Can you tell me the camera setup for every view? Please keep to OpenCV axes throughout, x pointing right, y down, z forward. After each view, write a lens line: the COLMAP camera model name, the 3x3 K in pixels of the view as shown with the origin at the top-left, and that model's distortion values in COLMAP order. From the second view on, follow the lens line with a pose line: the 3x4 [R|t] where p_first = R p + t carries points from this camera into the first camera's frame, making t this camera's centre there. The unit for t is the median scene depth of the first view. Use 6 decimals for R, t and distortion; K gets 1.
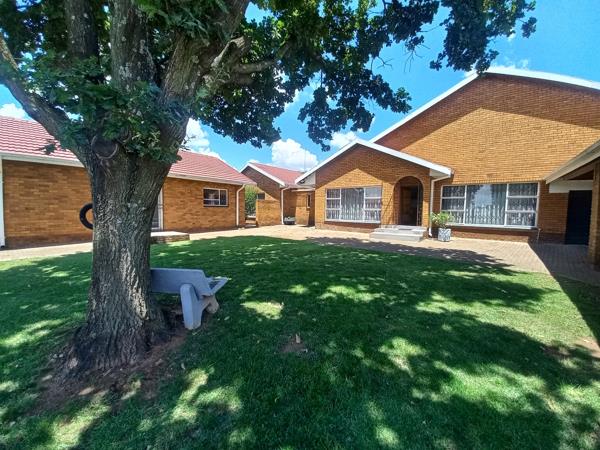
lens RADIAL K [[236.7, 0, 305.4], [0, 236.7, 225.2], [0, 0, 1]] dist [0.014135, -0.016846]
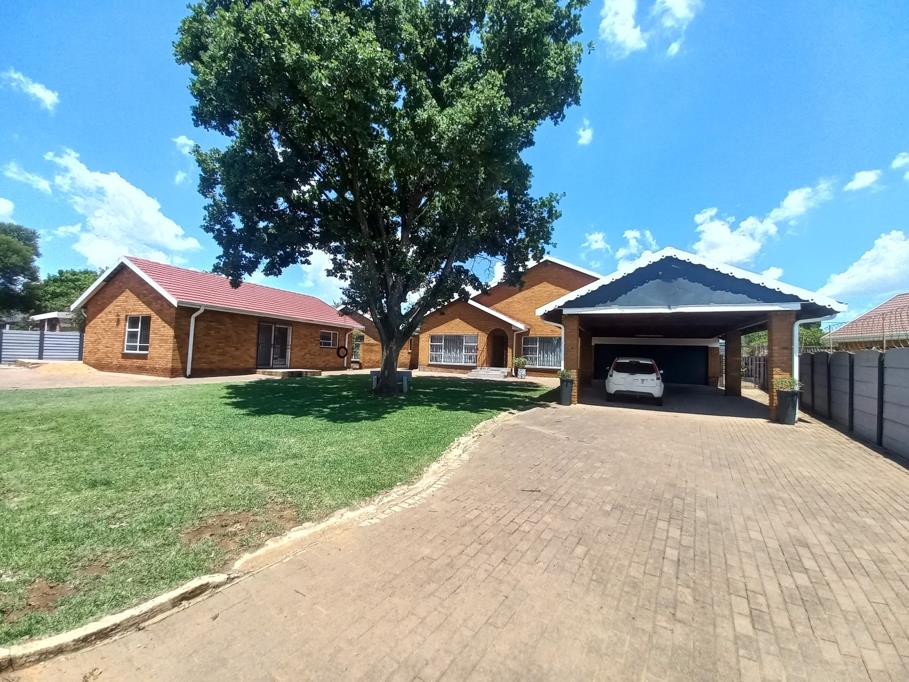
lens RADIAL K [[358.6, 0, 462.7], [0, 358.6, 341.3], [0, 0, 1]] dist [0.014135, -0.016846]
pose [[0.969094, 0.031504, 0.244671, -0.219175], [-0.005445, 0.994302, -0.106458, 0.068882], [-0.246631, 0.101836, 0.963744, -0.814888]]
